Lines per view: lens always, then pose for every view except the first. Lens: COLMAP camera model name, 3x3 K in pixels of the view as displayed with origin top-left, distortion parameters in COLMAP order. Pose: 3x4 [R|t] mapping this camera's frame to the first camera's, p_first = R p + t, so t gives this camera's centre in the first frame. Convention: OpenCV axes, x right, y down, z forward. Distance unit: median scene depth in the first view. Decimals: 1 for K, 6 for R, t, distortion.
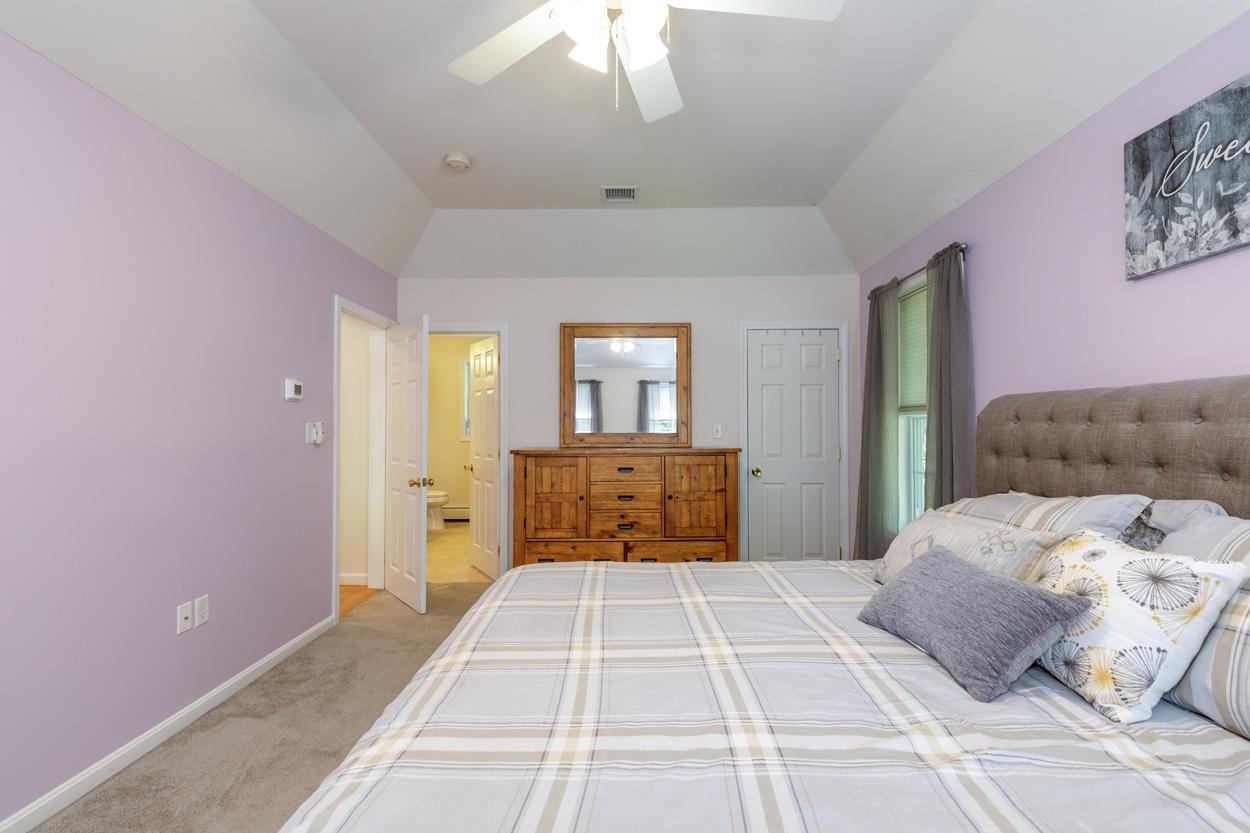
lens RADIAL K [[567.2, 0, 624.2], [0, 567.2, 422.3], [0, 0, 1]] dist [0.005438, -0.002096]
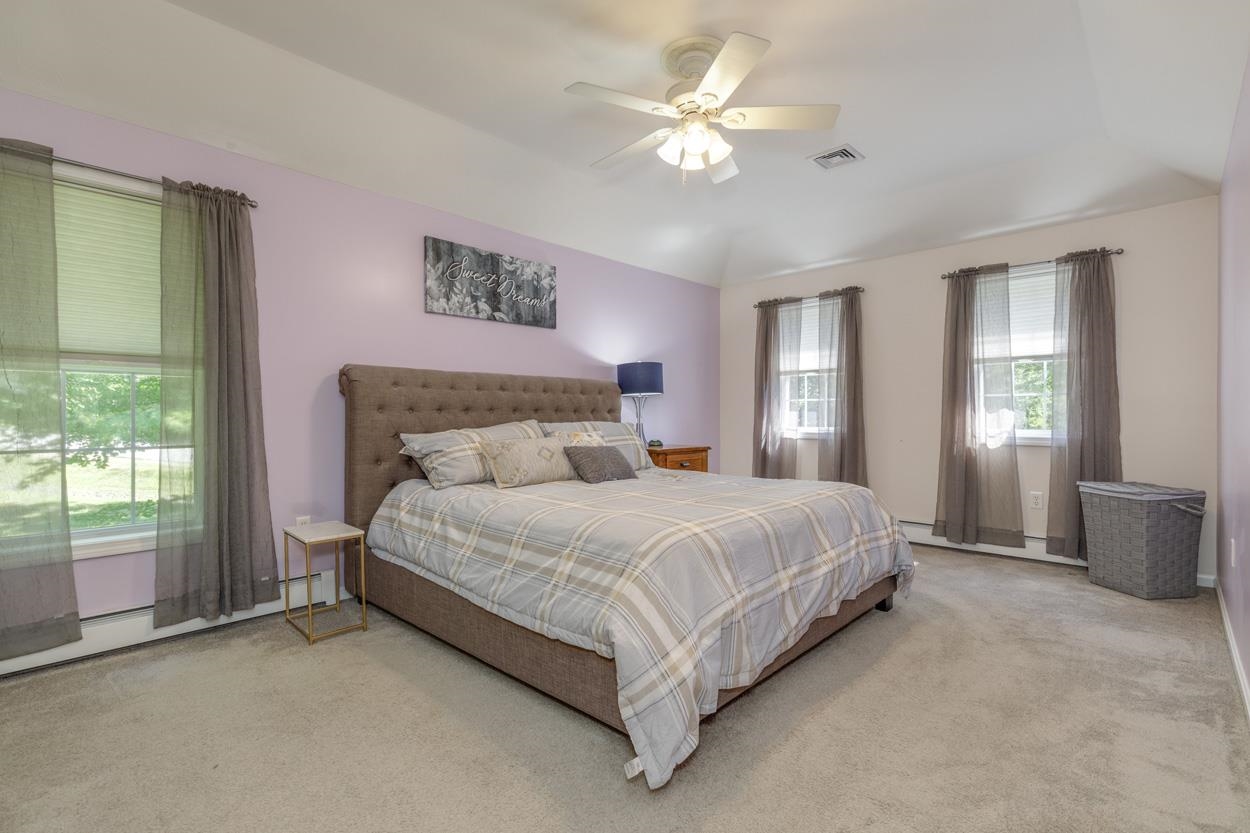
lens RADIAL K [[567.2, 0, 621.3], [0, 567.2, 414.2], [0, 0, 1]] dist [0.005438, -0.002096]
pose [[-0.713768, -0.001966, 0.700380, -0.907364], [-0.011164, 0.999901, -0.008570, 0.094795], [-0.700293, -0.013936, -0.713719, 2.023866]]
